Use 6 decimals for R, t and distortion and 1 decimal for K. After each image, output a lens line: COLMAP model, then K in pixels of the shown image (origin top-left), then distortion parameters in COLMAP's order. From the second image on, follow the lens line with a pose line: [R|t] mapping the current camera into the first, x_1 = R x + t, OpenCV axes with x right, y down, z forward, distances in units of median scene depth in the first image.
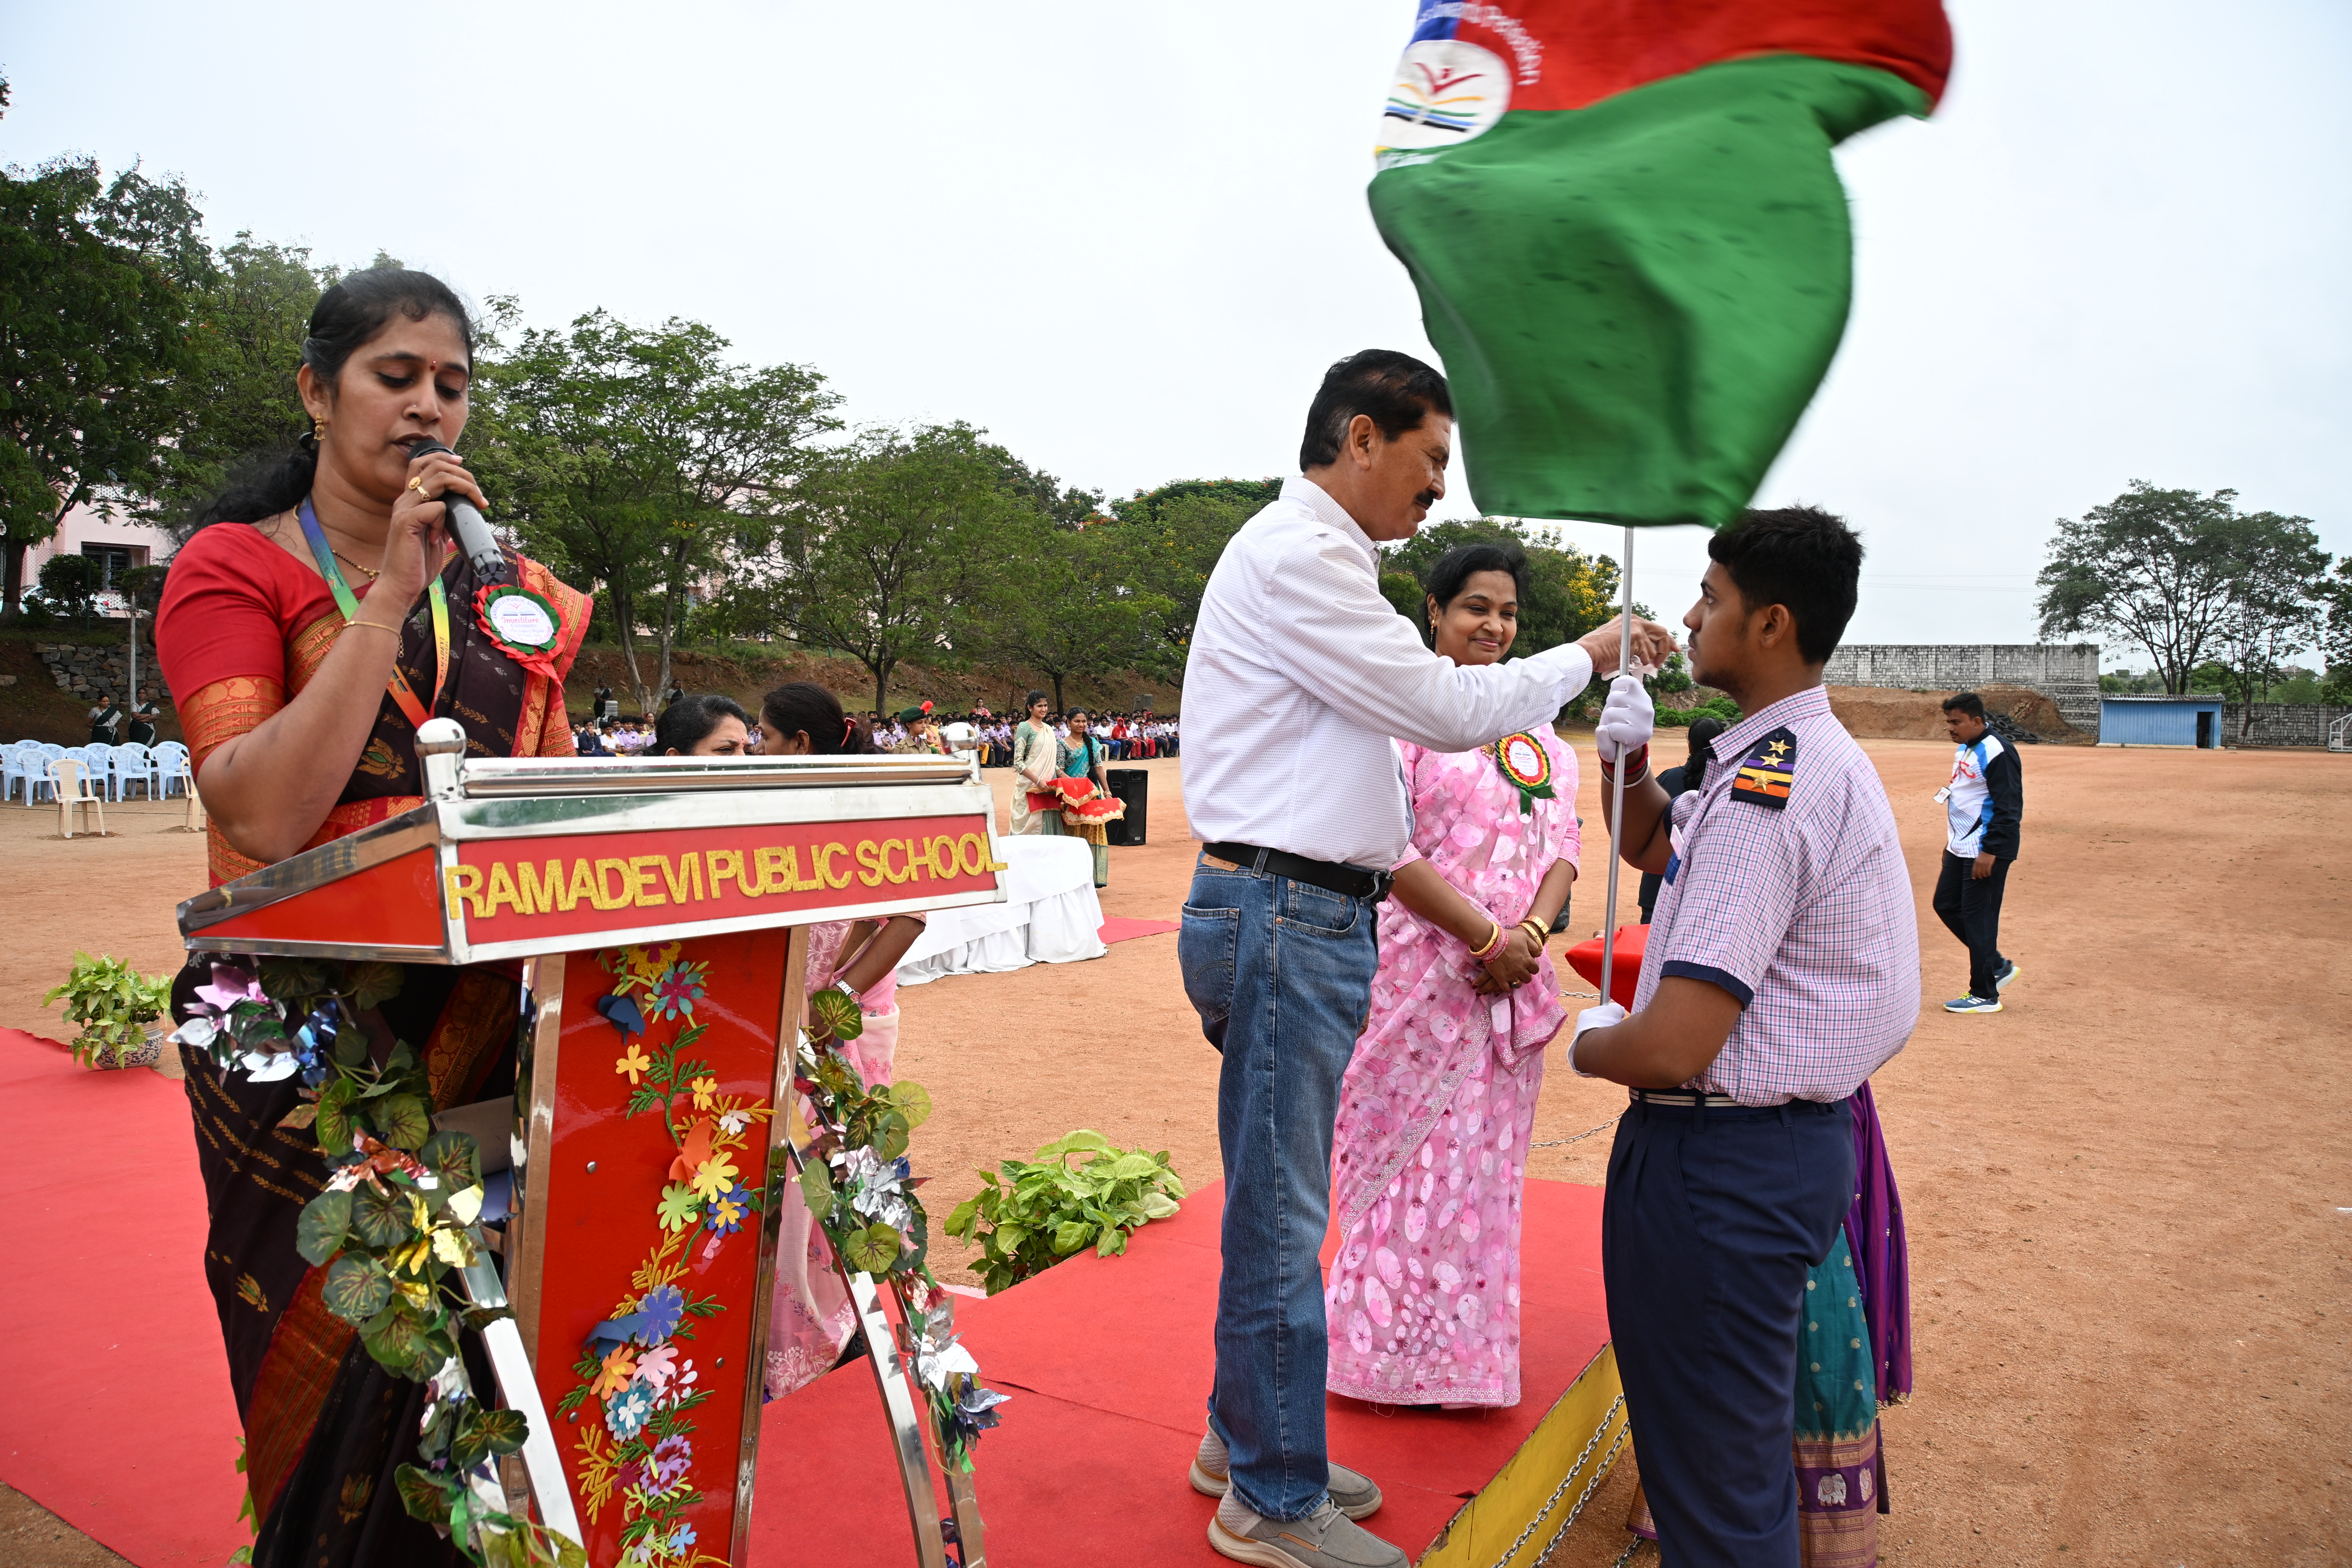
lens RADIAL K [[3044.3, 0, 1080.3], [0, 3044.3, 651.1], [0, 0, 1]] dist [-0.086012, -0.008139]
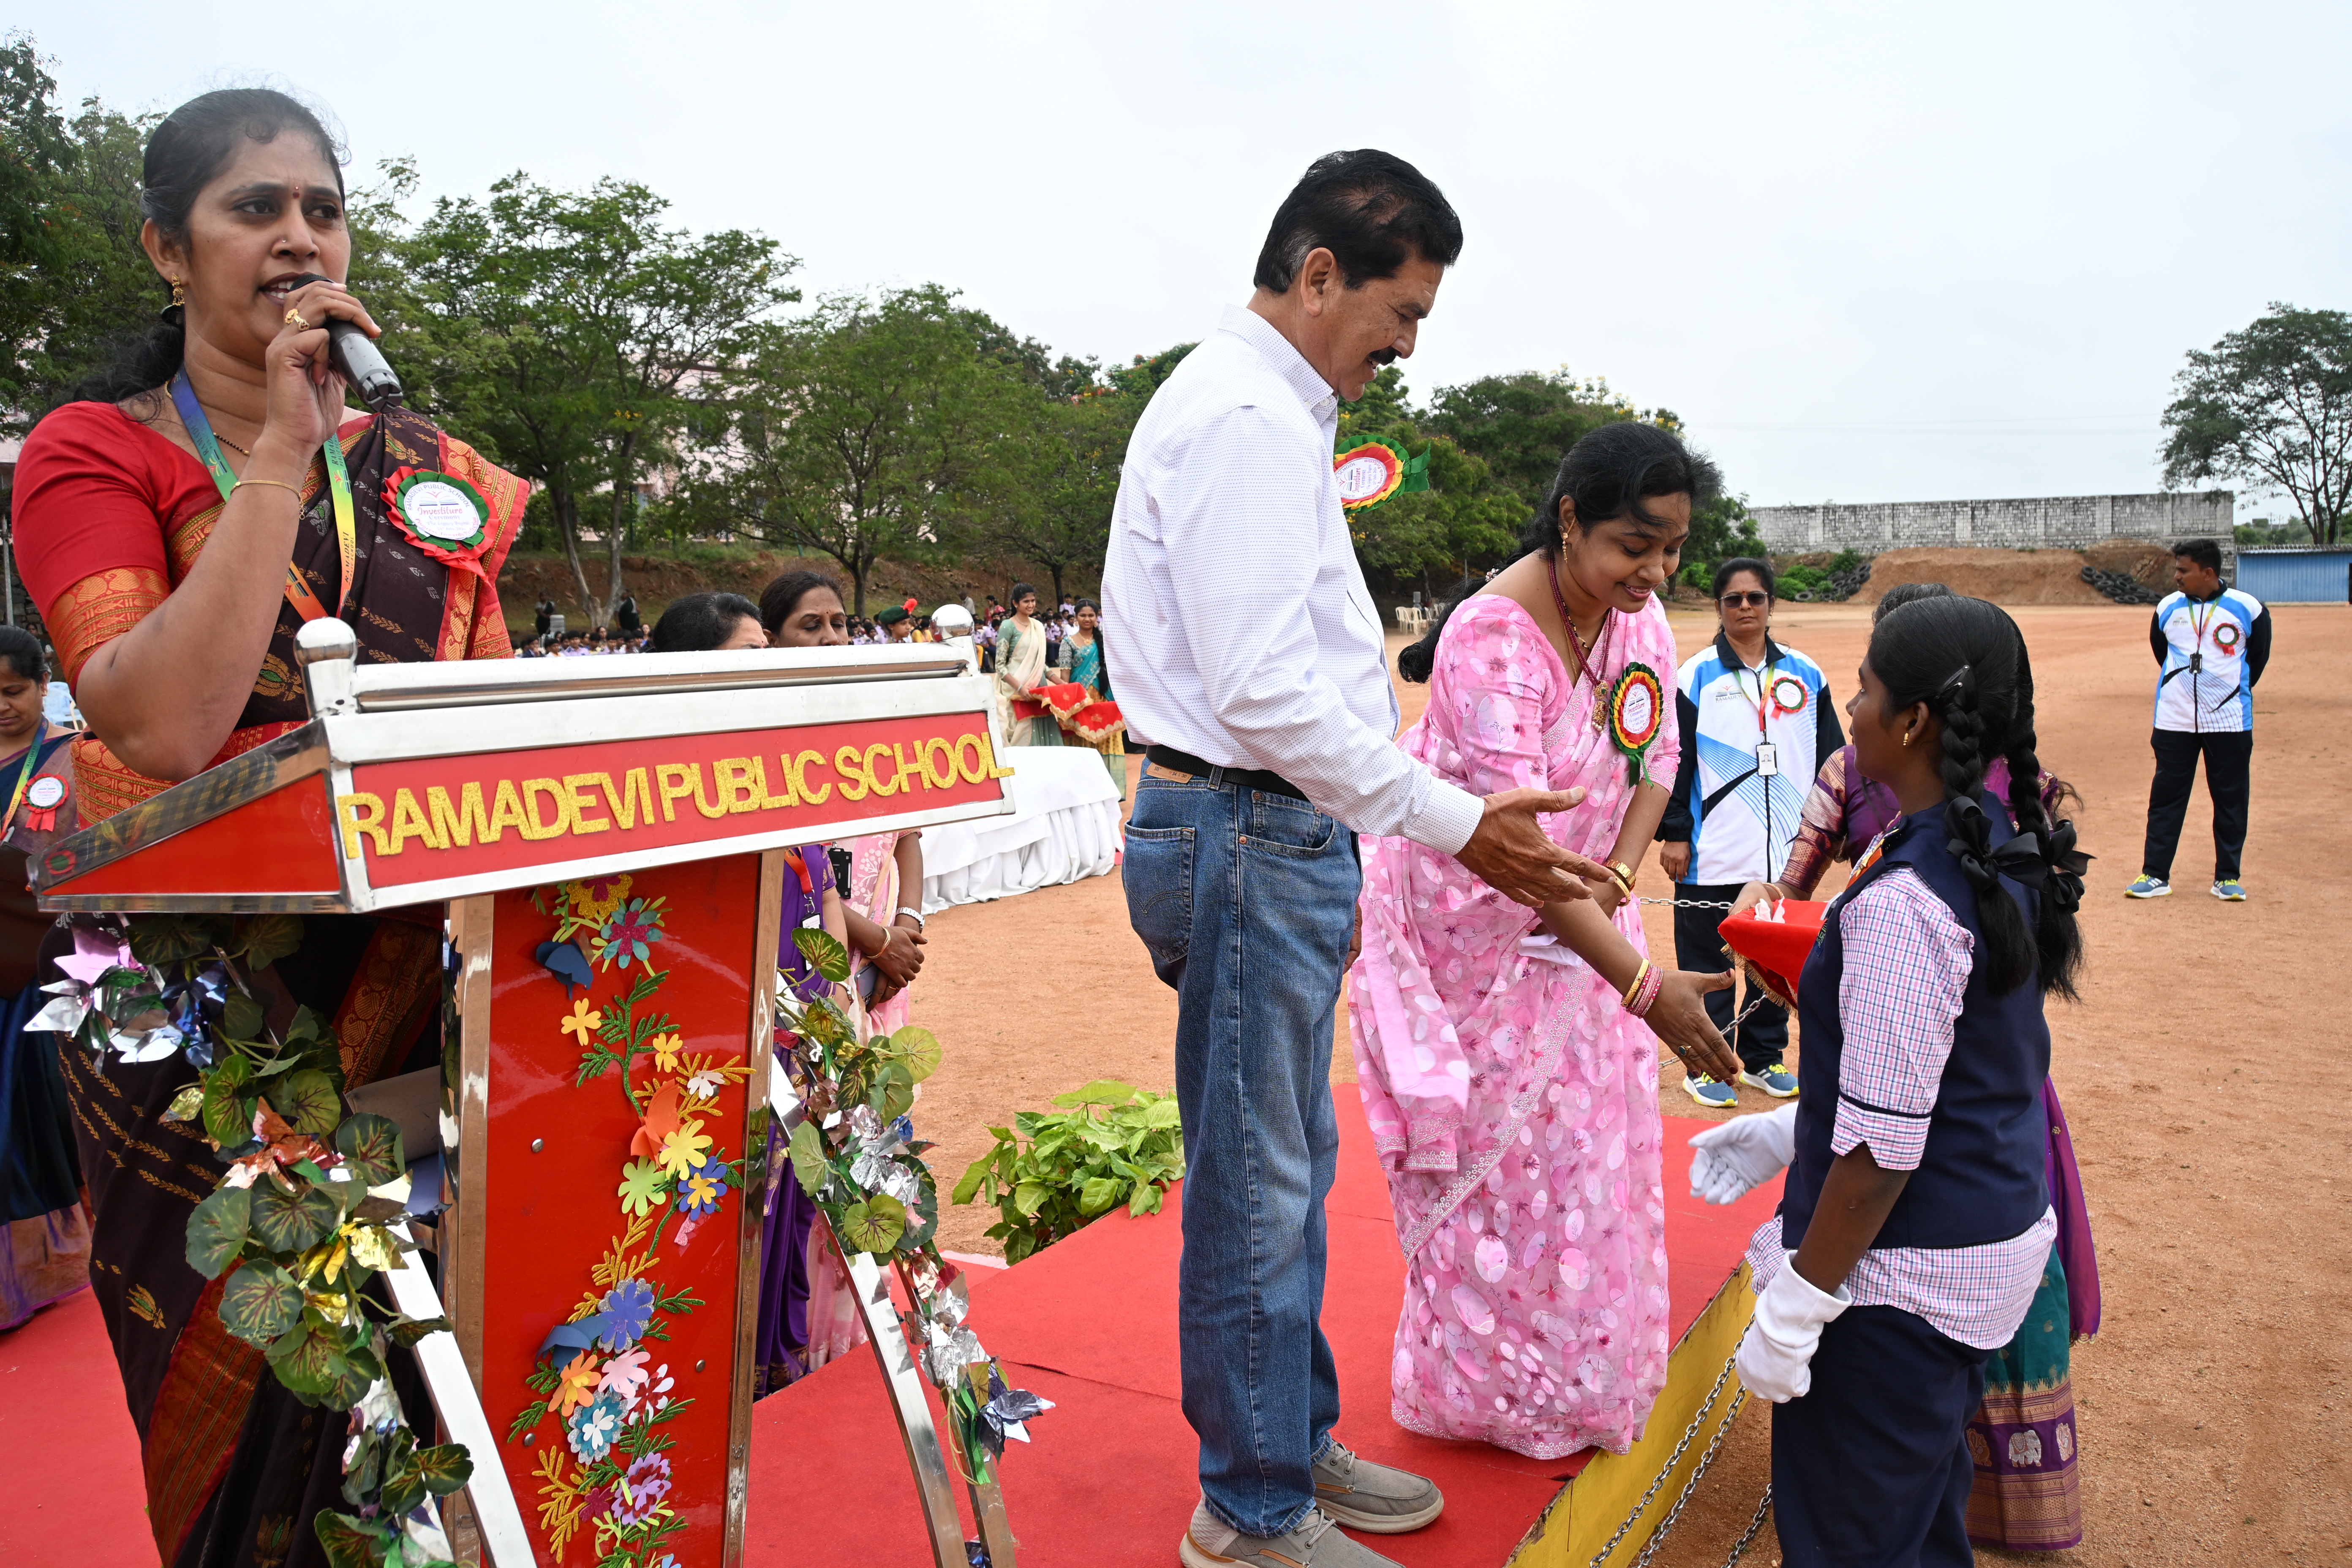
lens RADIAL K [[3067.4, 0, 1046.2], [0, 3067.4, 786.3], [0, 0, 1]] dist [0.137036, 0.017414]
pose [[0.999217, -0.038637, -0.008502, -0.007548], [0.039113, 0.997069, 0.065749, 0.017986], [0.005936, -0.066030, 0.997800, 0.138305]]
